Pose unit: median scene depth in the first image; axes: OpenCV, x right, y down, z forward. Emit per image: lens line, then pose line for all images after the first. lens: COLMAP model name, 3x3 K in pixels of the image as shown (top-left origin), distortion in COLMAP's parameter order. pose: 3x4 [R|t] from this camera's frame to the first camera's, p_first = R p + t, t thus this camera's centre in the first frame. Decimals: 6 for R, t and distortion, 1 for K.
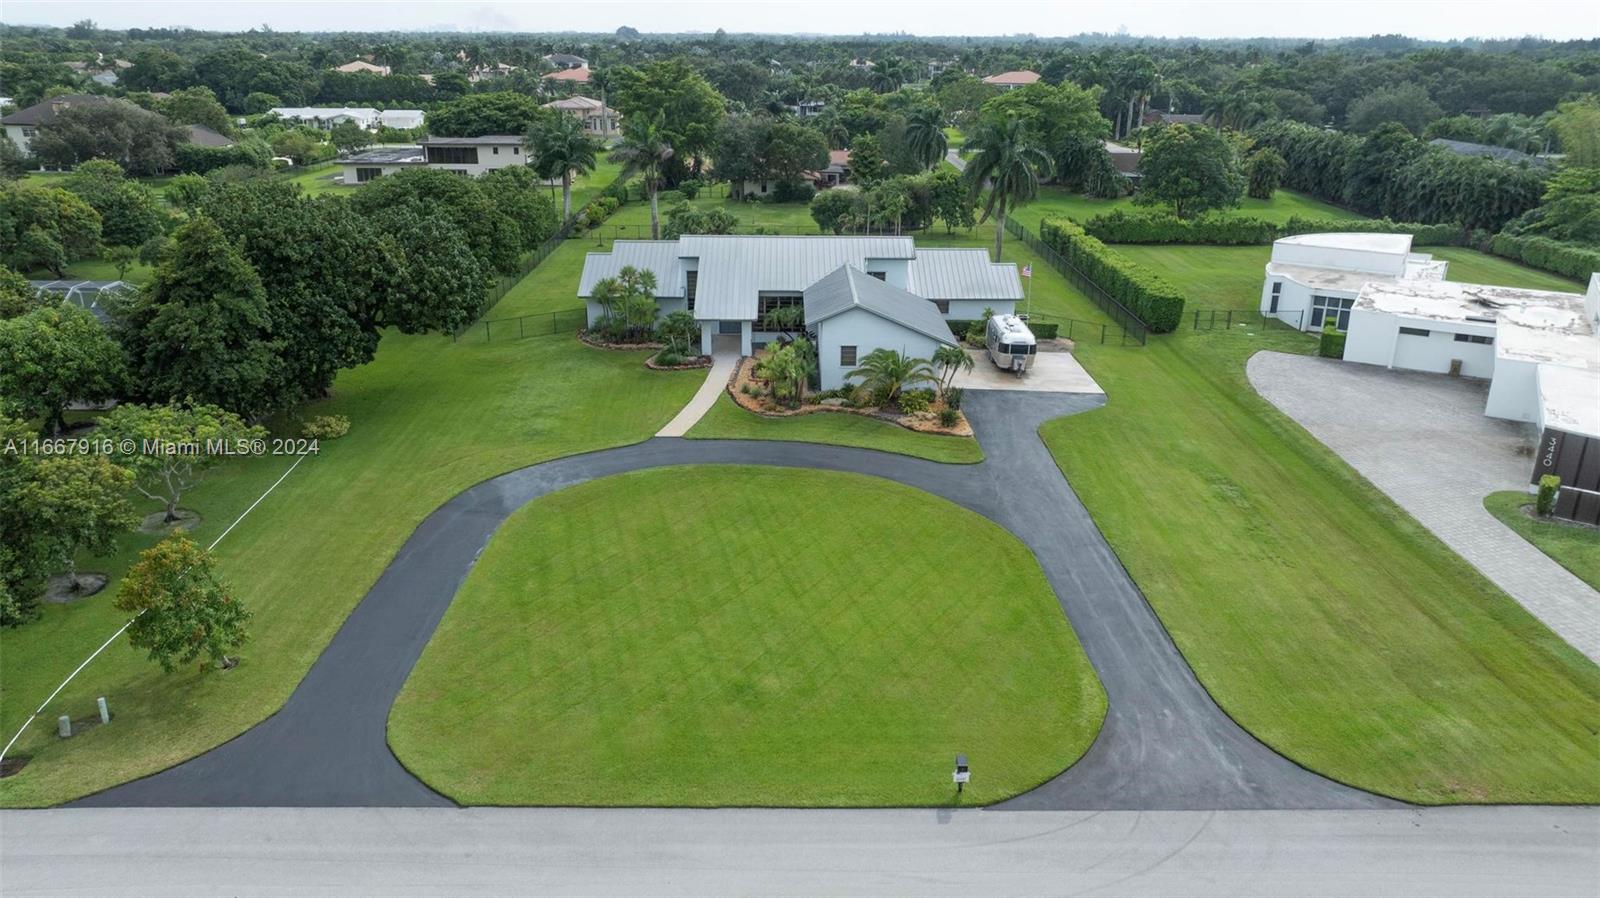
lens RADIAL K [[1132.6, 0, 799.2], [0, 1132.6, 447.9], [0, 0, 1]] dist [-0.022372, 0.003533]
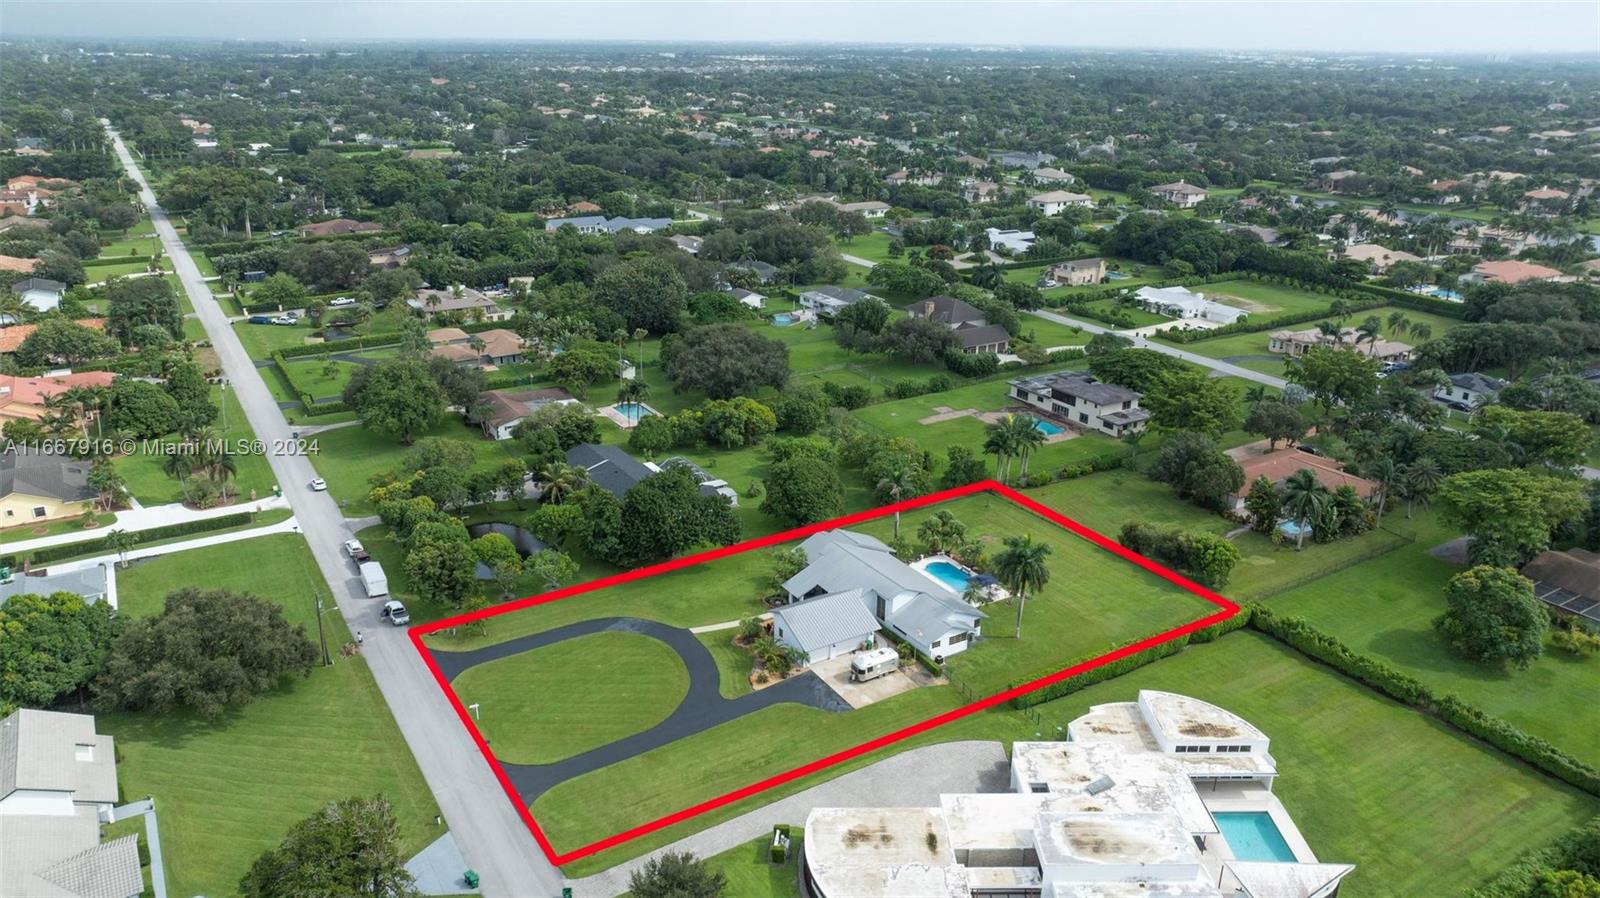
lens RADIAL K [[1132.6, 0, 799.2], [0, 1132.6, 447.9], [0, 0, 1]] dist [-0.022372, 0.003533]
pose [[0.521006, 0.288797, -0.803211, 1.733142], [-0.300316, 0.942875, 0.144212, -0.755908], [0.798976, 0.166082, 0.577974, -0.240656]]
